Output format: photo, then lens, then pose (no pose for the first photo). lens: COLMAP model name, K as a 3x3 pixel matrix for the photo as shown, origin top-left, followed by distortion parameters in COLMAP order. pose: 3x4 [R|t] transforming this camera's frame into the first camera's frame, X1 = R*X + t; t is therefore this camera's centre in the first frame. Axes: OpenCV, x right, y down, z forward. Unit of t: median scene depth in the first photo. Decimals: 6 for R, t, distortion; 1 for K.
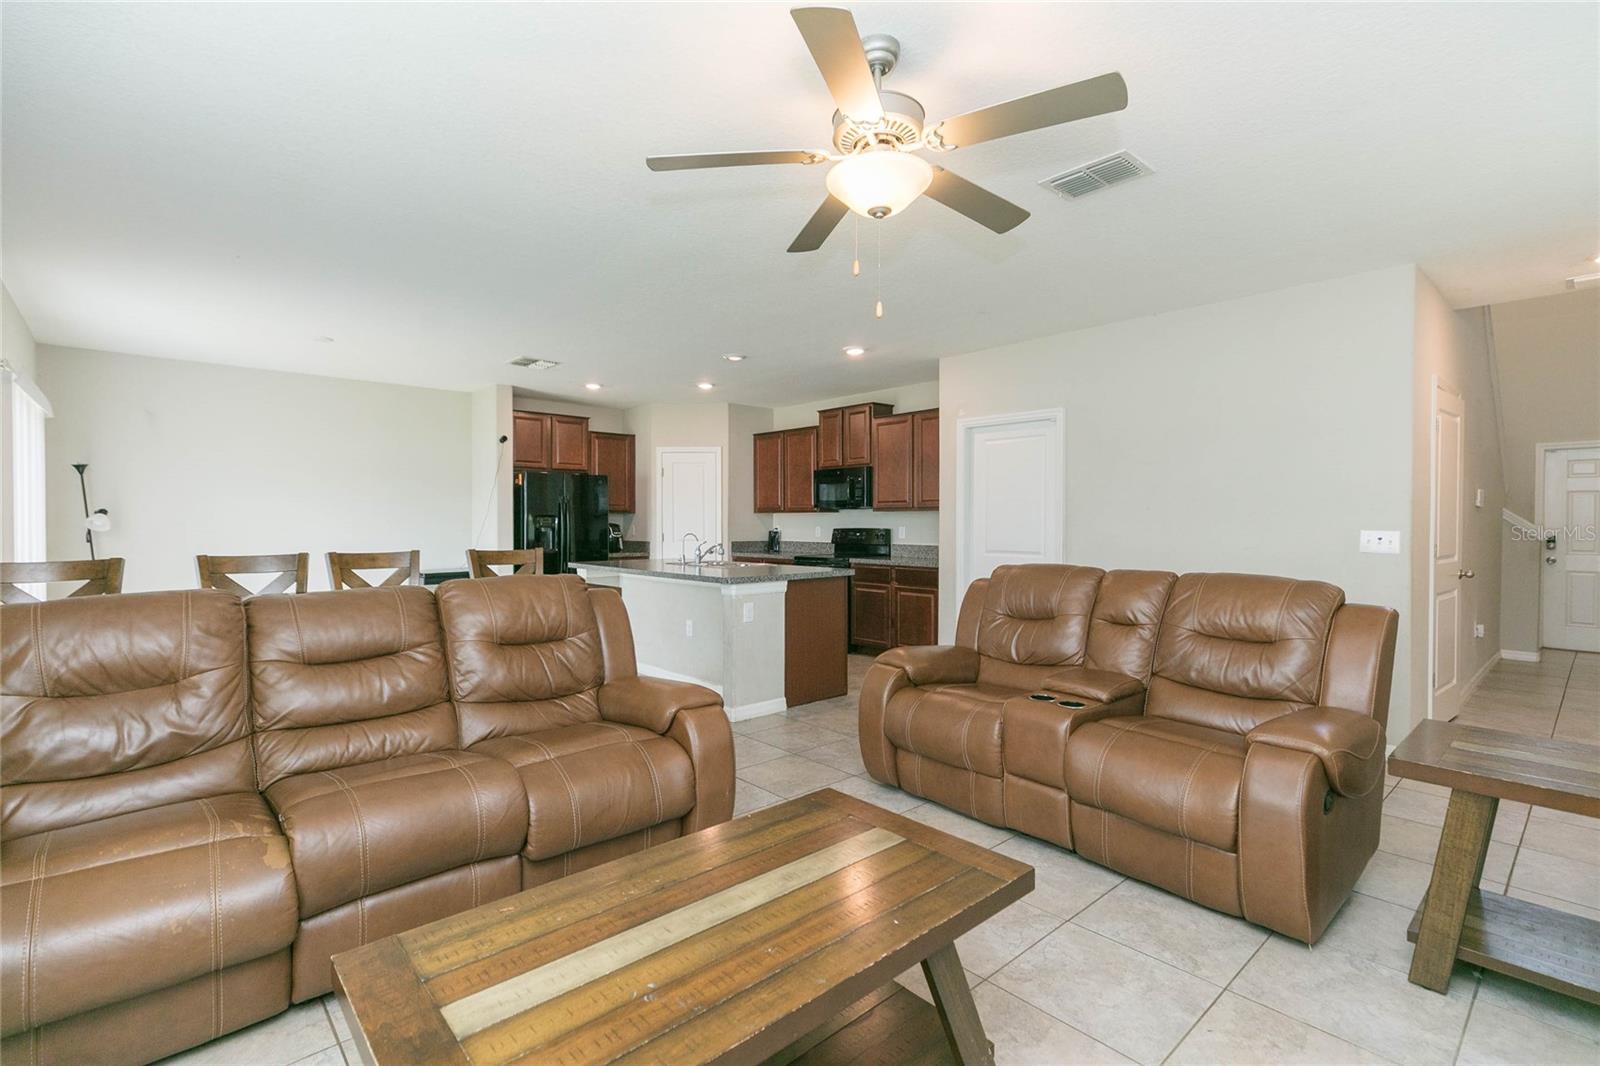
lens RADIAL K [[721.3, 0, 796.1], [0, 721.3, 522.9], [0, 0, 1]] dist [0.007967, -0.000247]
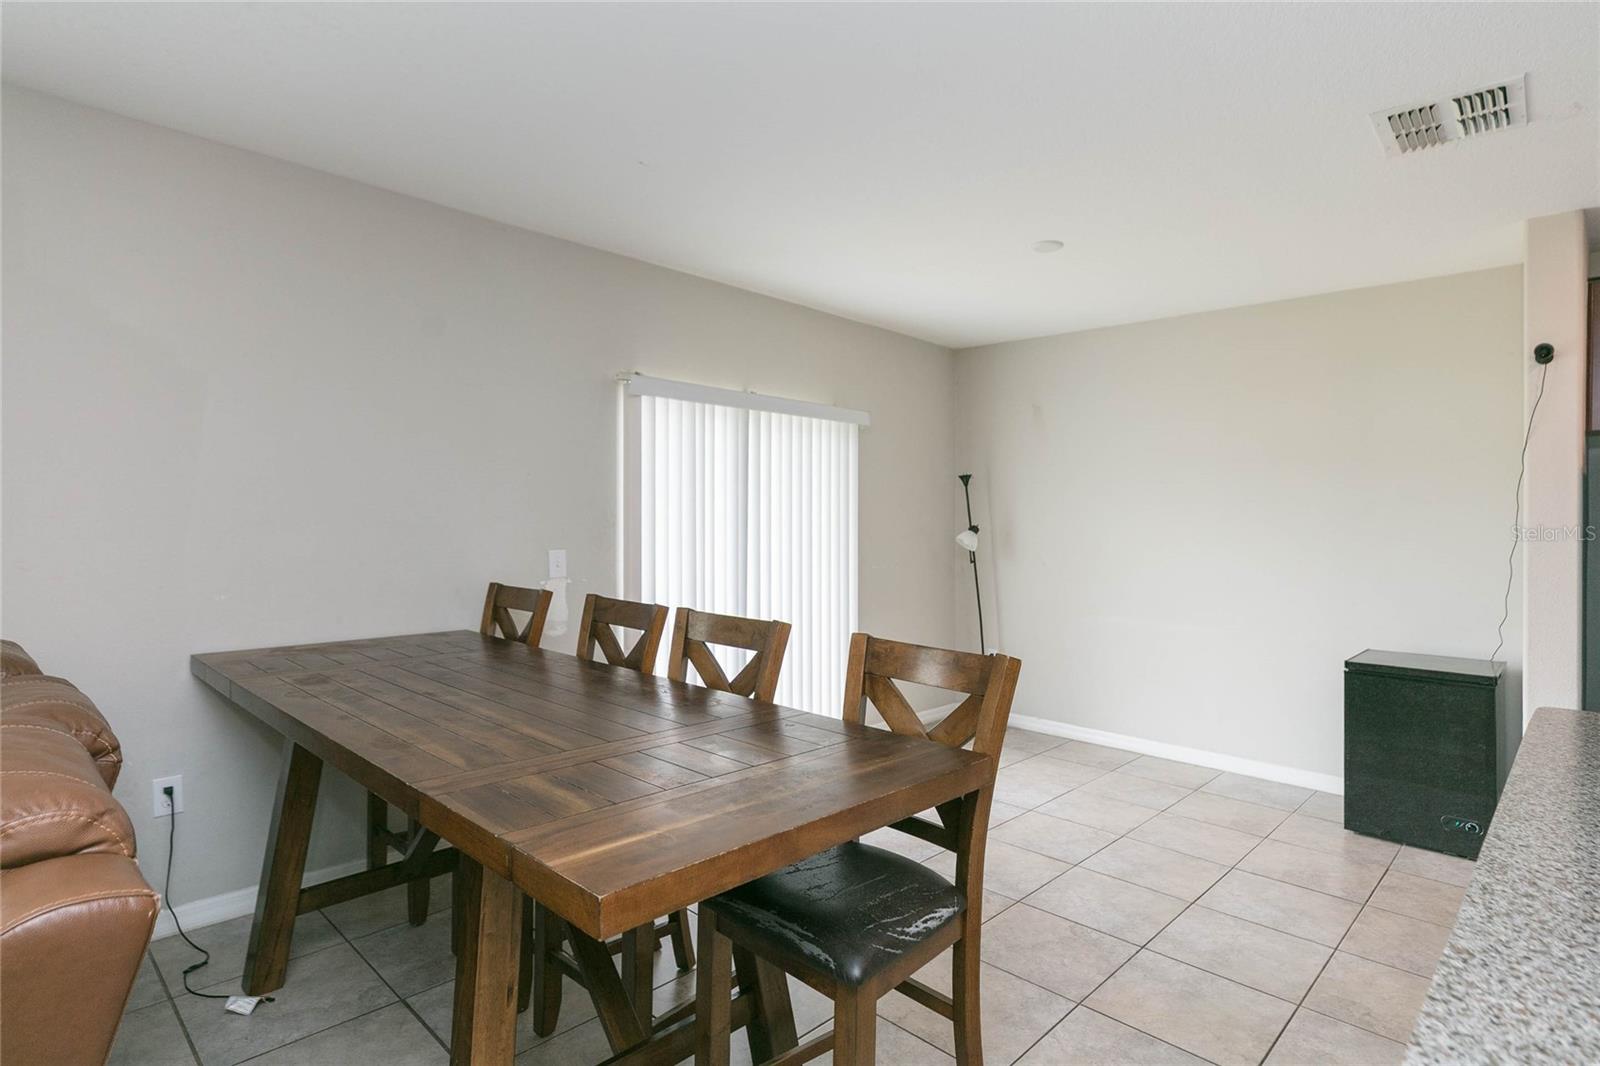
lens RADIAL K [[815.9, 0, 784.5], [0, 815.9, 505.1], [0, 0, 1]] dist [-0.003941, 0.000550]
pose [[0.068304, -0.016327, -0.997531, 0.003473], [-0.020115, 0.999640, -0.017739, -0.015354], [0.997462, 0.021277, 0.067951, 0.502578]]
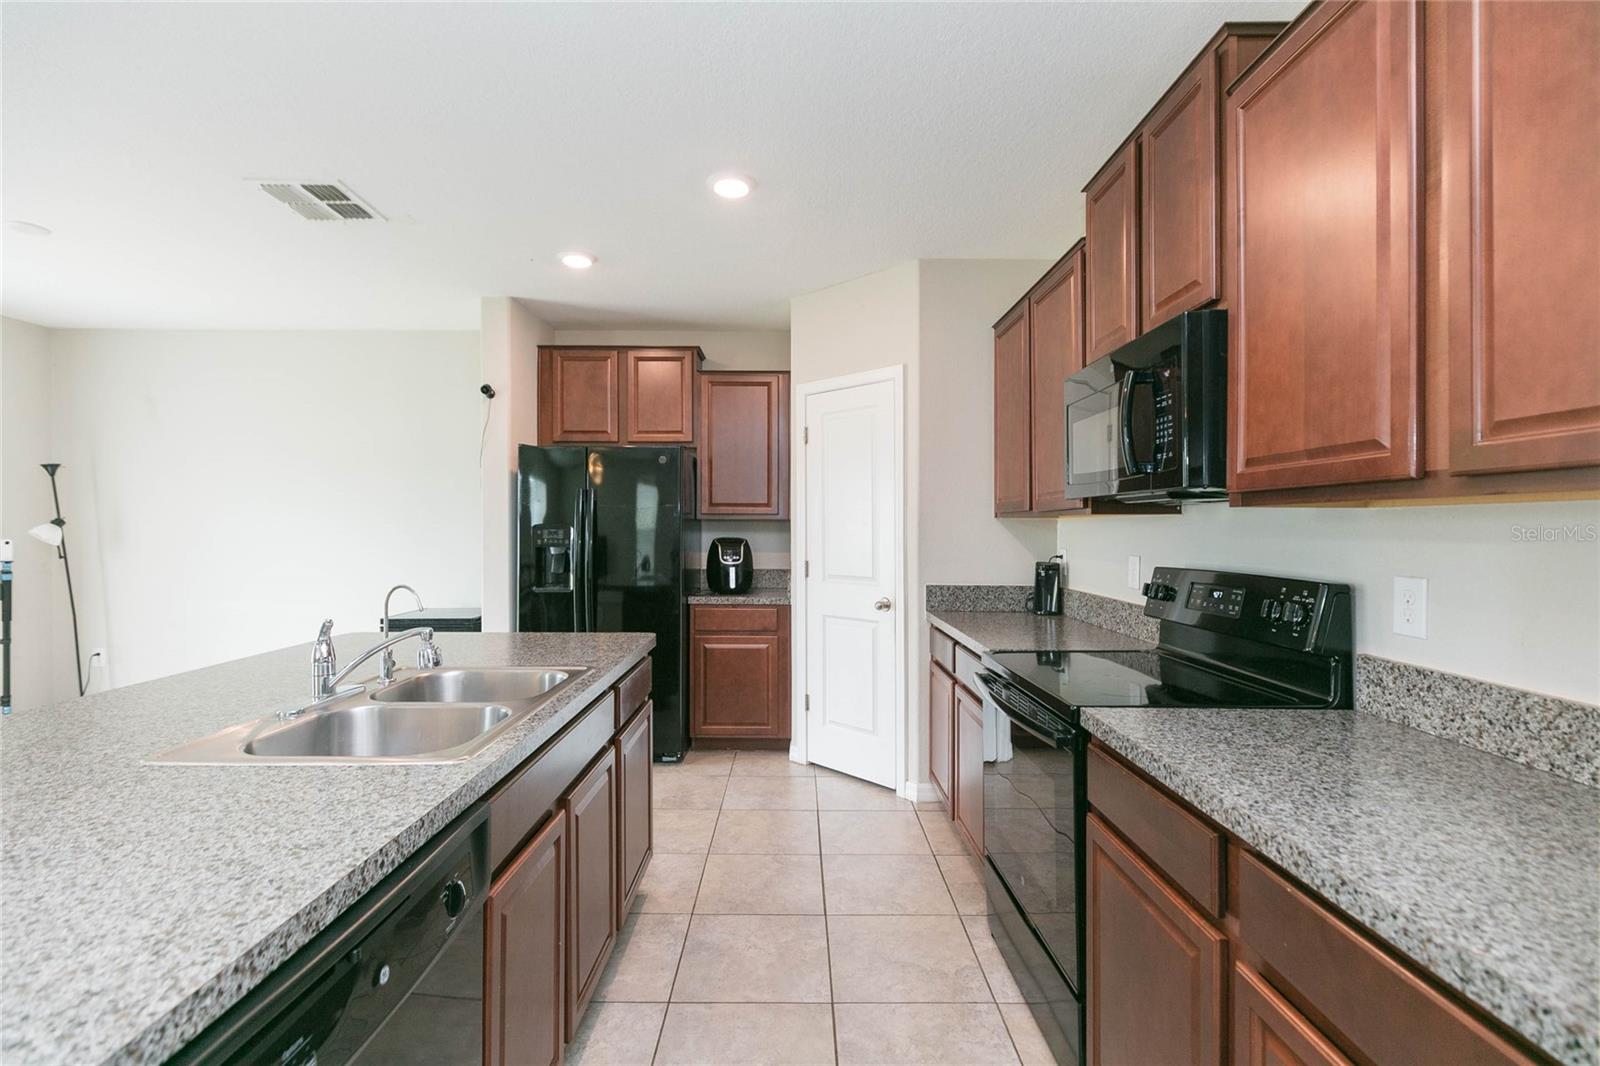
lens RADIAL K [[721.3, 0, 792.8], [0, 721.3, 526.3], [0, 0, 1]] dist [0.007967, -0.000247]
pose [[0.749590, 0.002032, -0.661900, 0.139284], [-0.003332, 0.999994, -0.000704, -0.008575], [0.661894, 0.002733, 0.749592, 0.665080]]
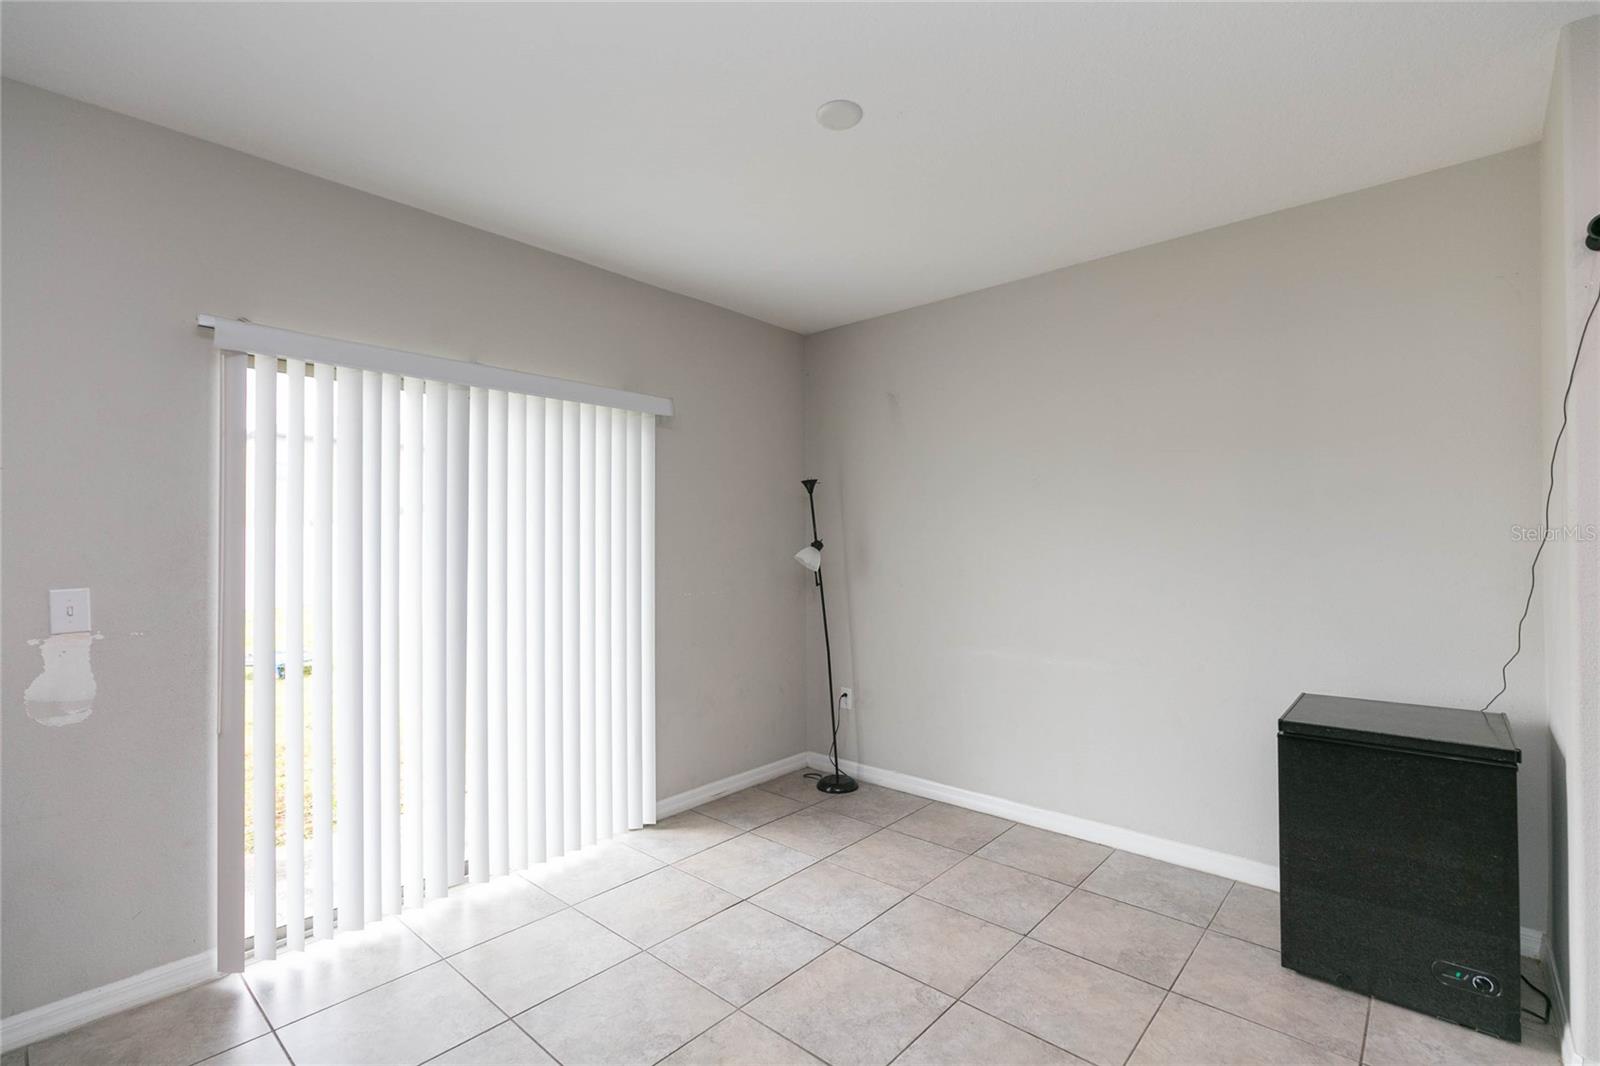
lens RADIAL K [[721.3, 0, 784.1], [0, 721.3, 544.2], [0, 0, 1]] dist [0.007967, -0.000247]
pose [[0.114019, -0.000774, -0.993478, -0.179112], [0.003381, 0.999994, -0.000391, -0.010456], [0.993473, -0.003314, 0.114021, 0.630196]]
